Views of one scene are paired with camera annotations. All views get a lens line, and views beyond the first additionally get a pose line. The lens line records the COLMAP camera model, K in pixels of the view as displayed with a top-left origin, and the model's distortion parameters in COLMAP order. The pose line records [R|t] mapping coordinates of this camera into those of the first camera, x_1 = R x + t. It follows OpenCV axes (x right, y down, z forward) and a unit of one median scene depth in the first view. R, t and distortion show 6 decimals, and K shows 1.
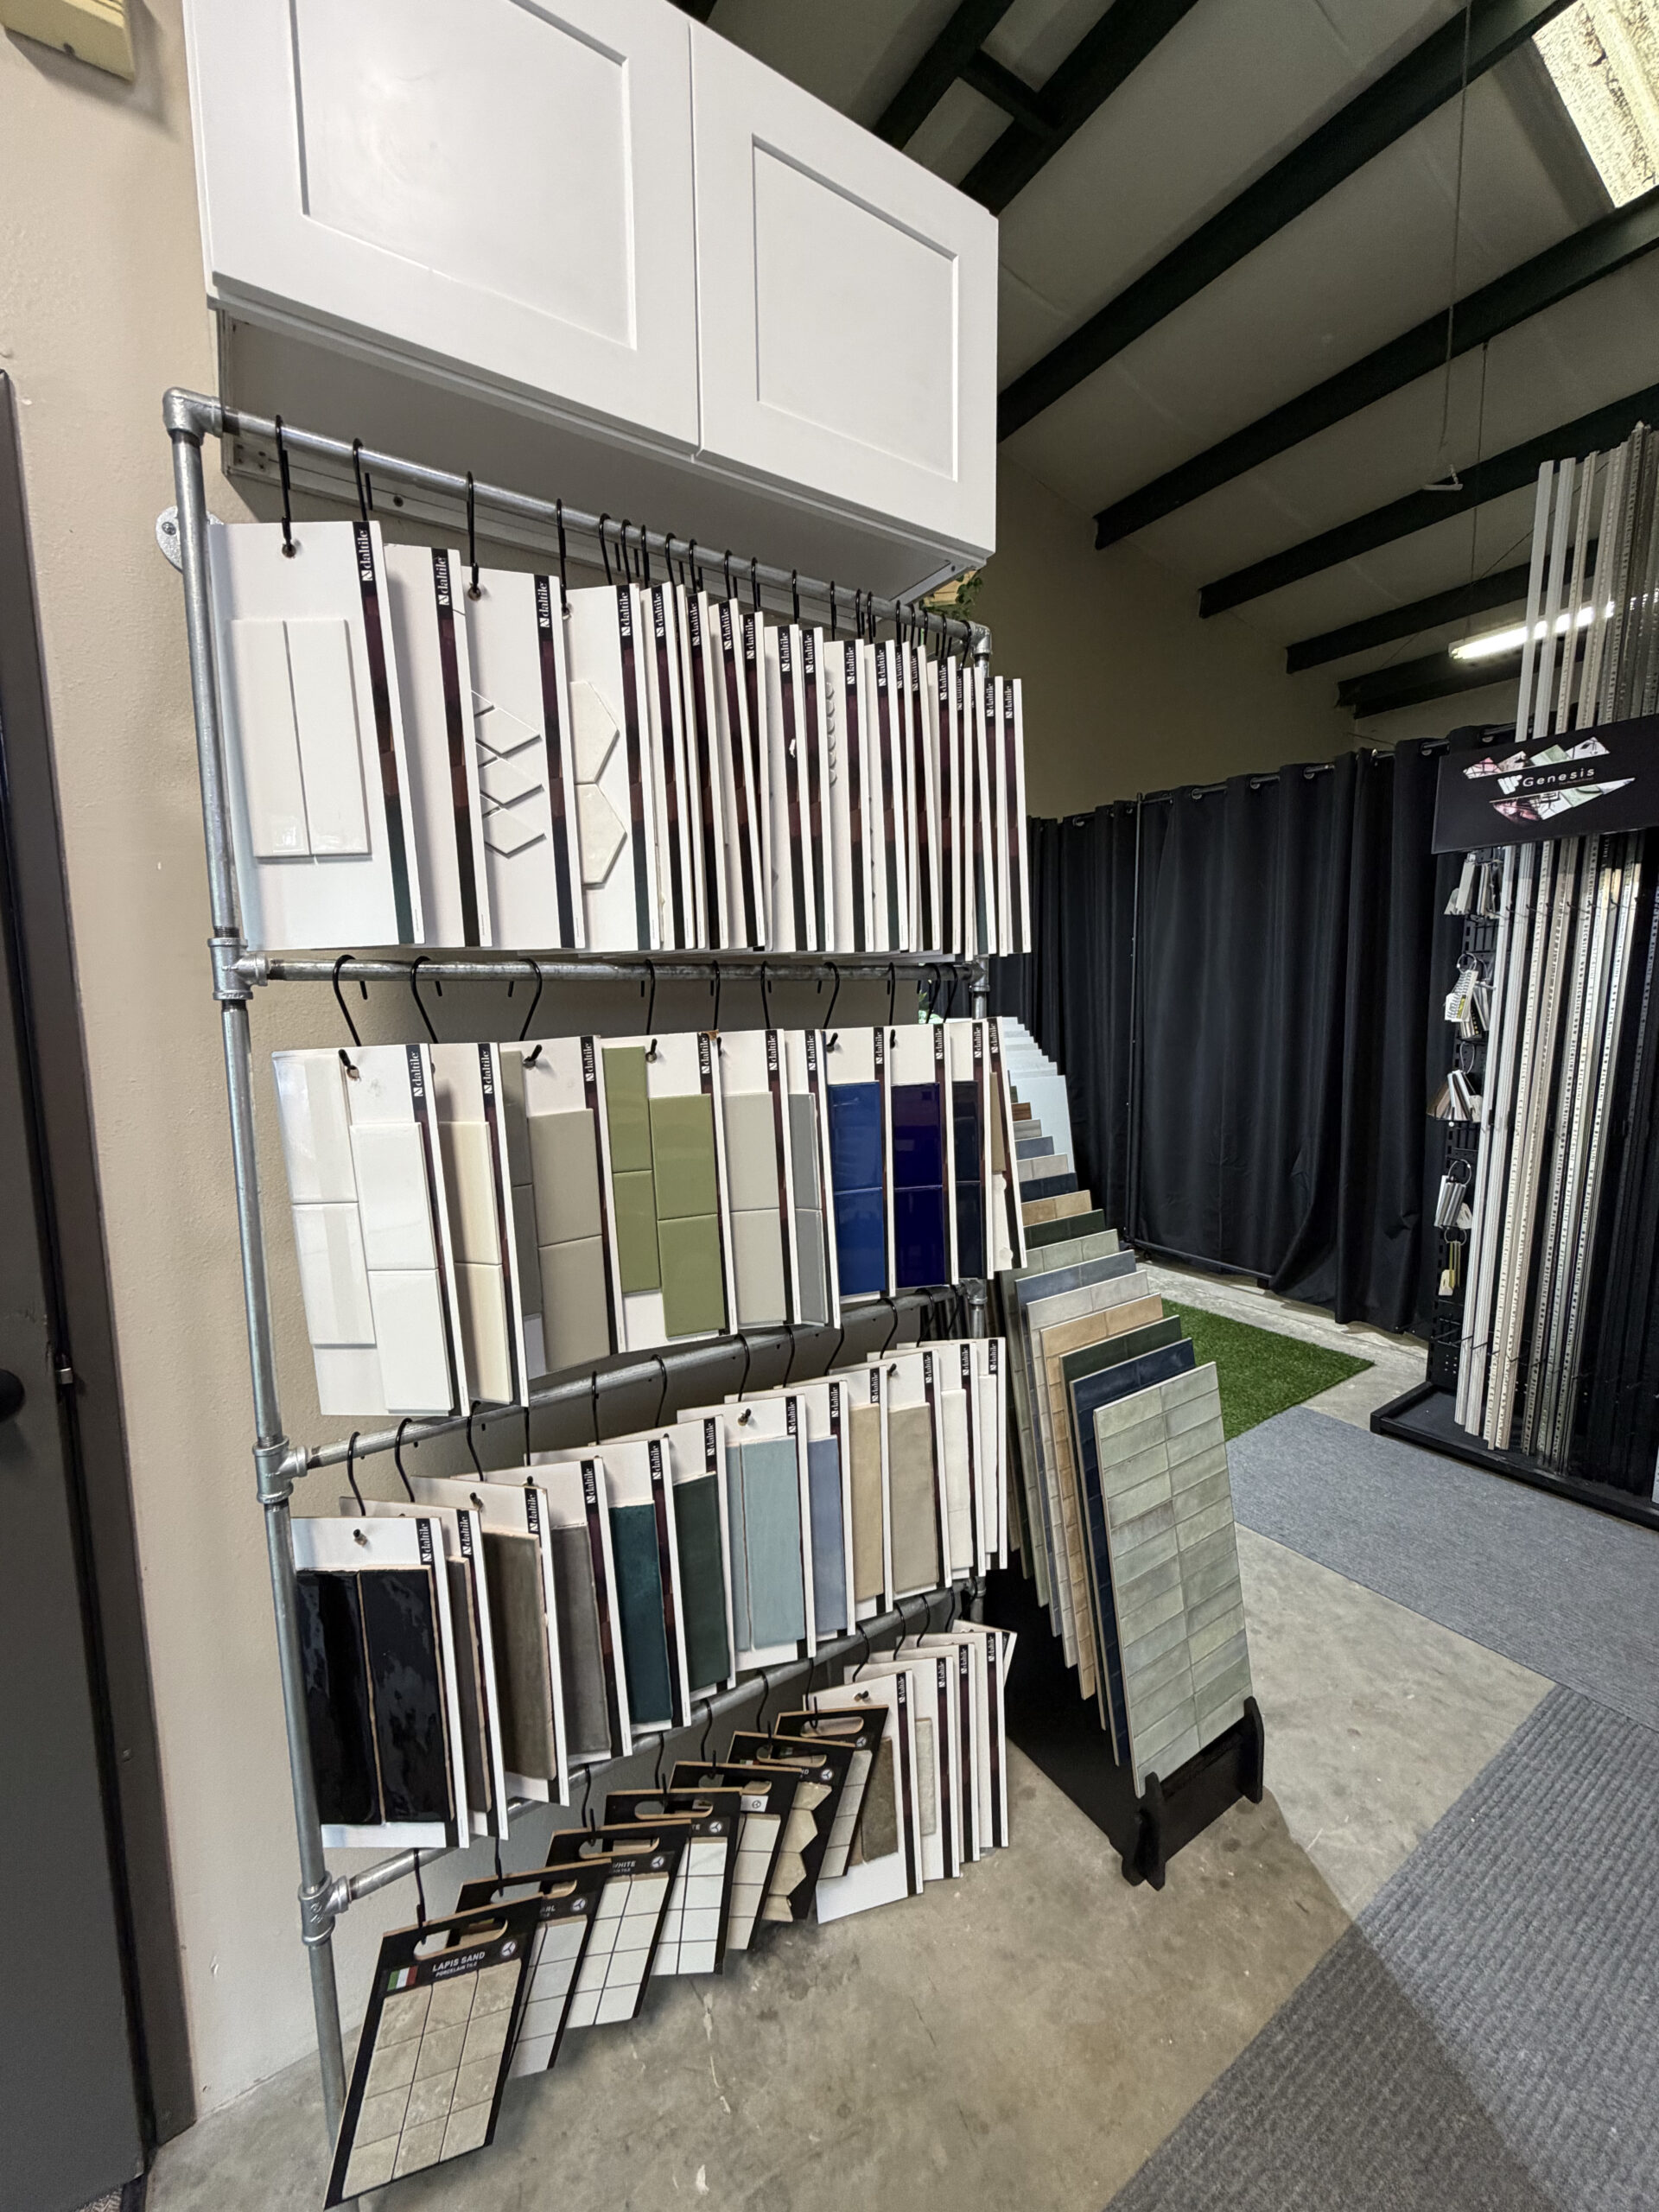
lens RADIAL K [[867.4, 0, 837.6], [0, 867.4, 1101.4], [0, 0, 1]] dist [-0.000032, -0.000094]
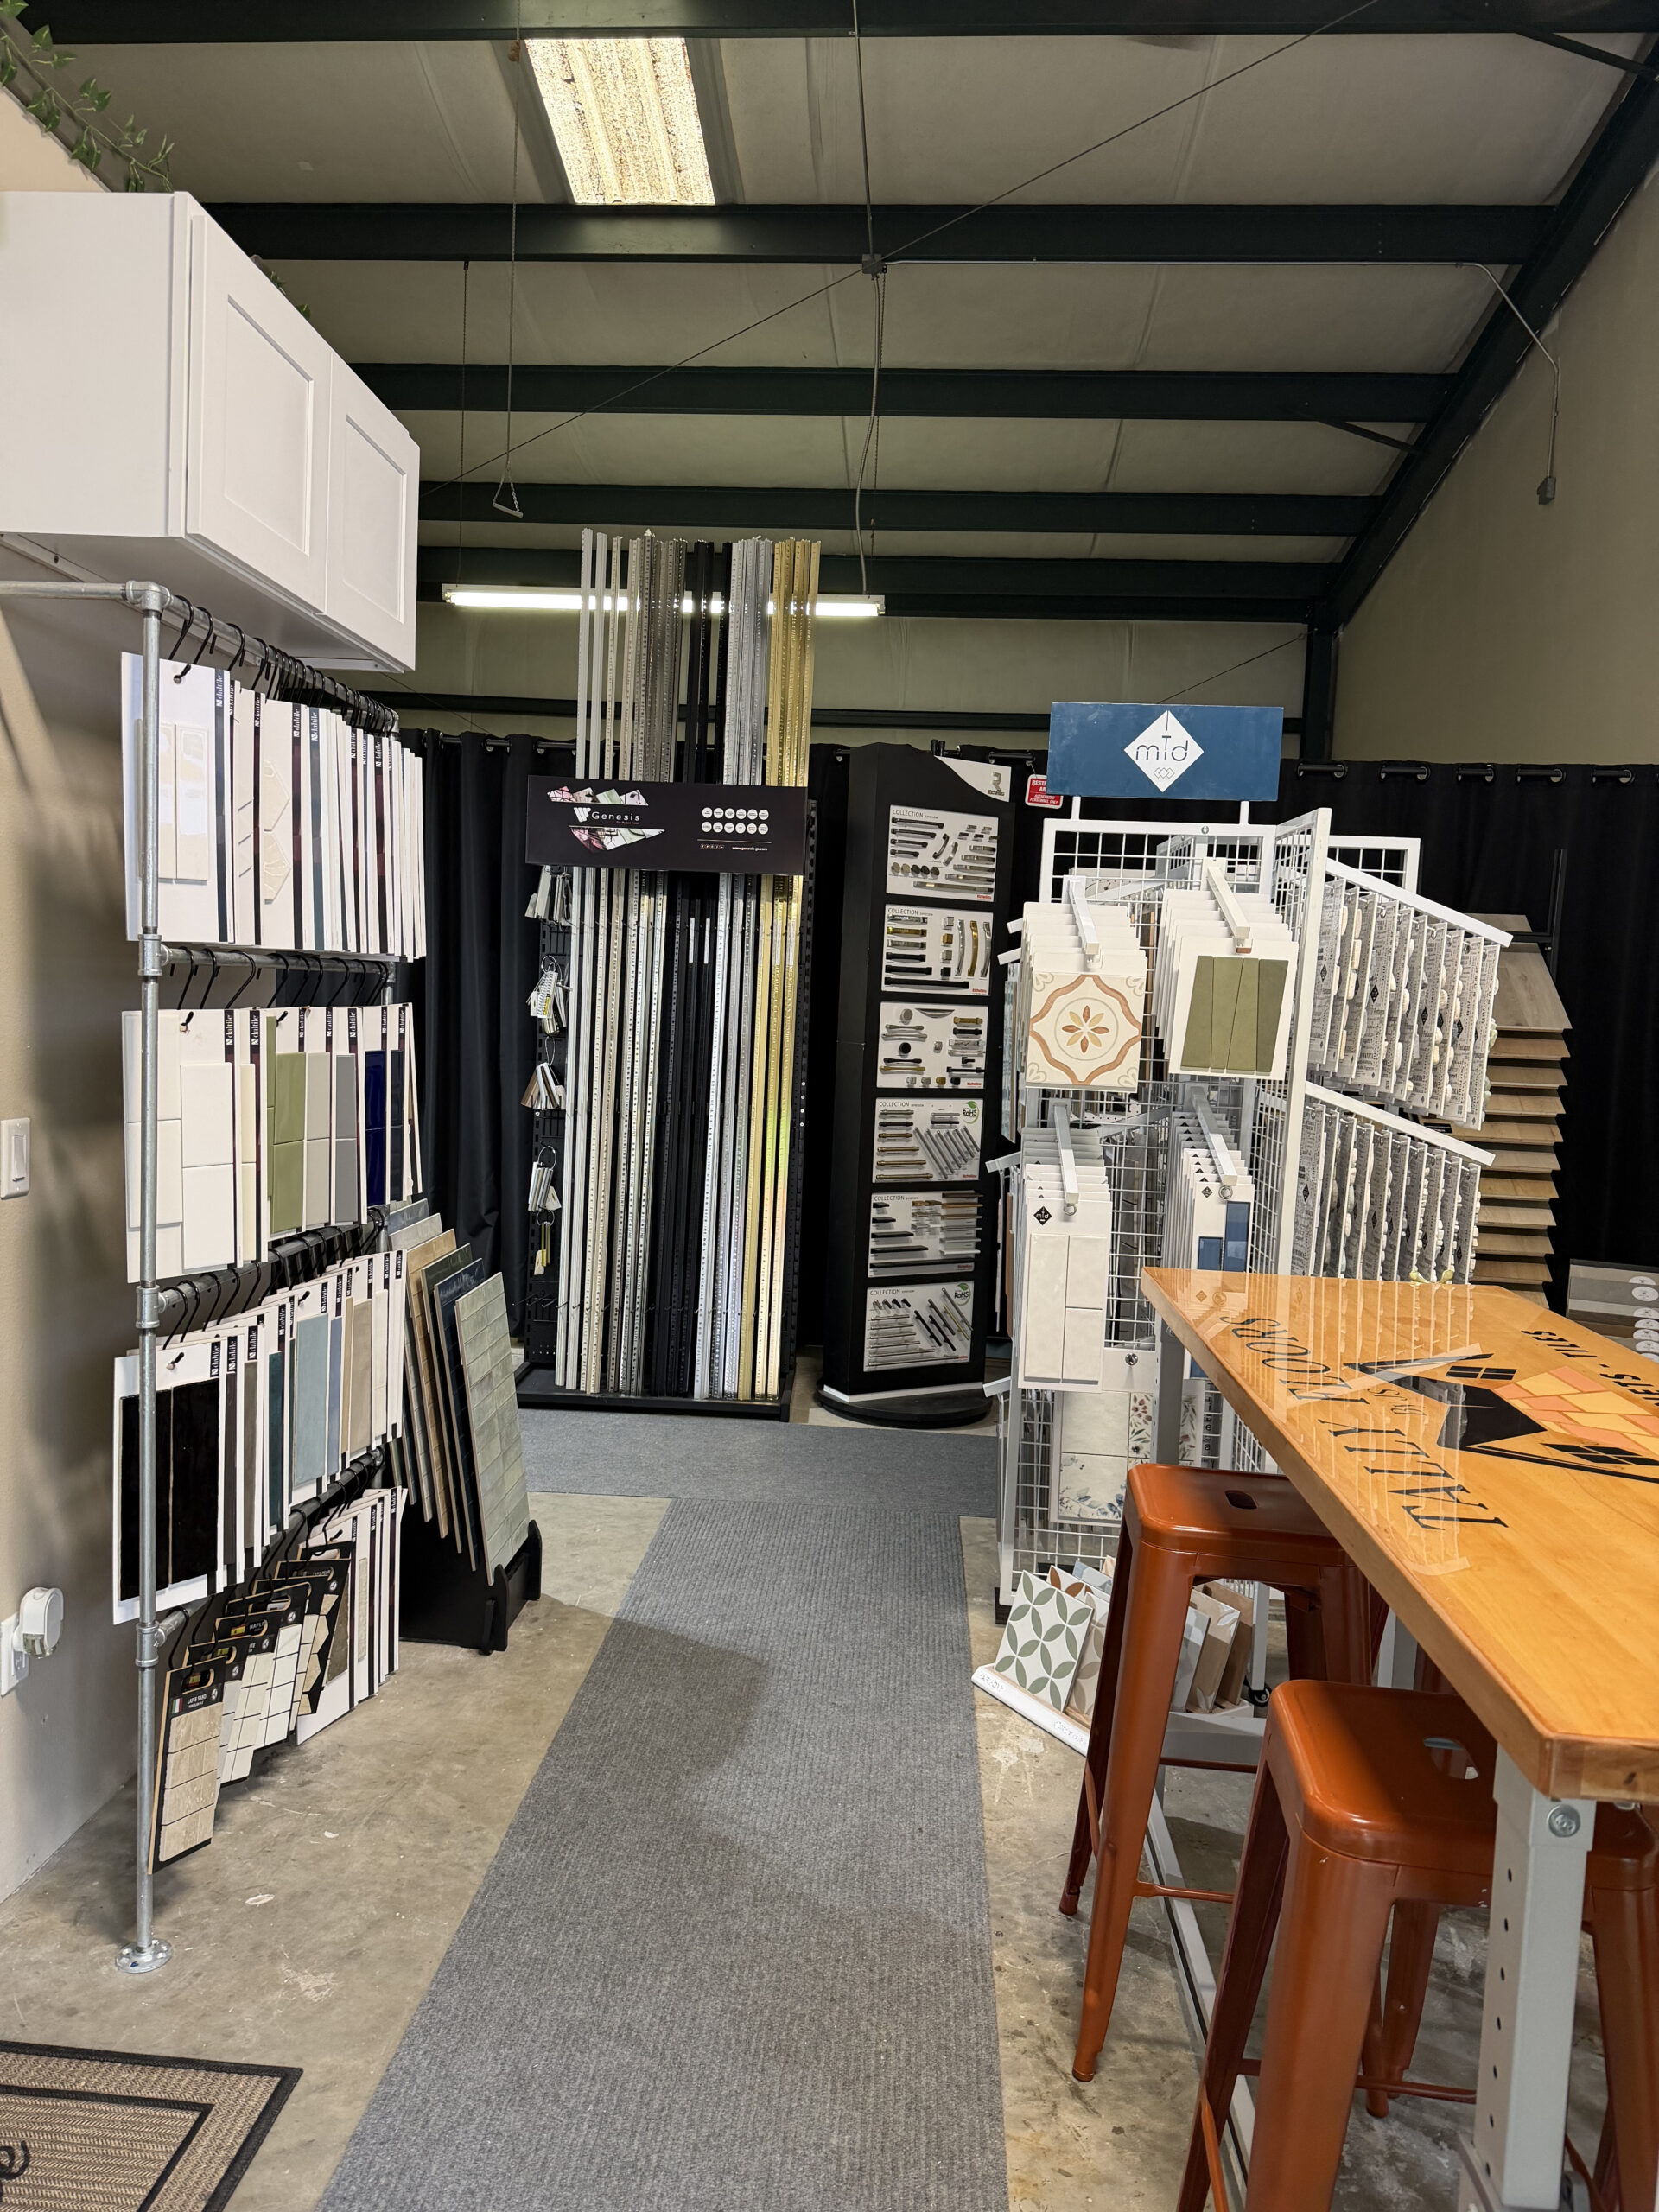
lens RADIAL K [[1536.3, 0, 806.0], [0, 1536.3, 1117.6], [0, 0, 1]] dist [0.124732, -0.167083]
pose [[0.610624, -0.020667, 0.791651, -0.697930], [0.037200, 0.999304, -0.002605, 0.056927], [-0.791047, 0.031041, 0.610968, -0.493332]]
